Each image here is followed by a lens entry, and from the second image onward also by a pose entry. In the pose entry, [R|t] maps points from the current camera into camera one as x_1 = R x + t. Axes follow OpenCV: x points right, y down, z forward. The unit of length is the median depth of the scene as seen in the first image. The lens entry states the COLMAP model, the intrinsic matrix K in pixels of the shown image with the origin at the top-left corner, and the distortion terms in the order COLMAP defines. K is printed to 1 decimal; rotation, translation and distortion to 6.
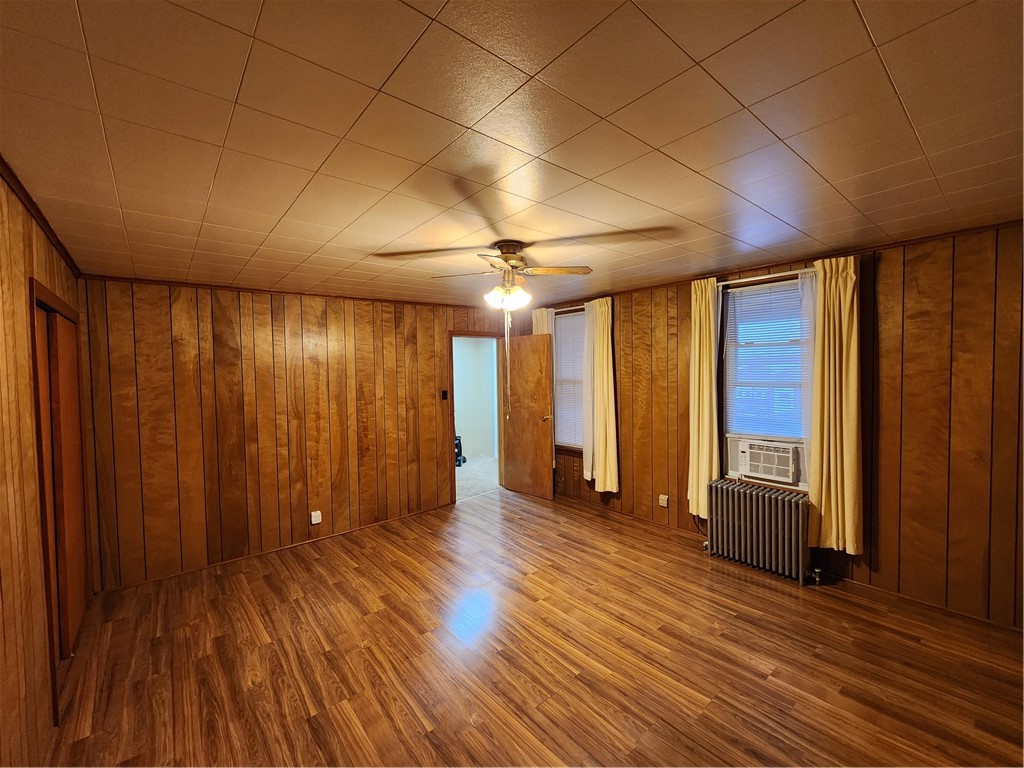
lens RADIAL K [[417.6, 0, 513.3], [0, 417.6, 382.2], [0, 0, 1]] dist [0.001097, -0.000952]
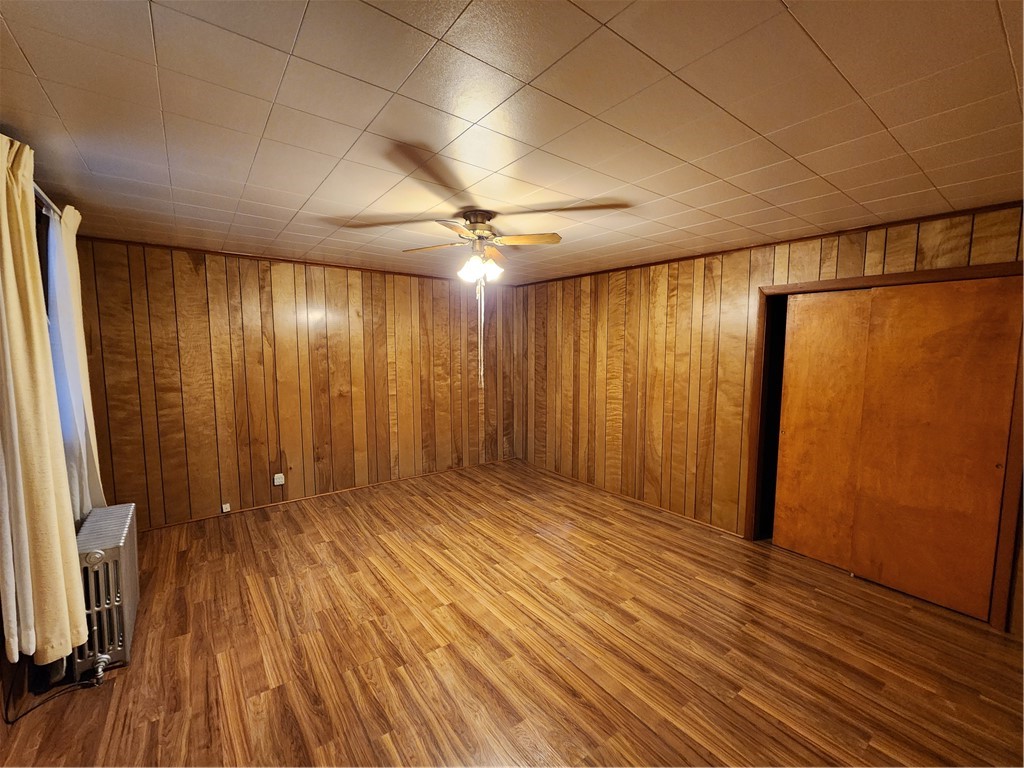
lens RADIAL K [[417.6, 0, 513.2], [0, 417.6, 385.1], [0, 0, 1]] dist [0.001097, -0.000952]
pose [[-0.998572, 0.010743, 0.052322, -0.135336], [0.017078, 0.992361, 0.122179, -0.045329], [-0.050610, 0.122898, -0.991128, 1.920217]]
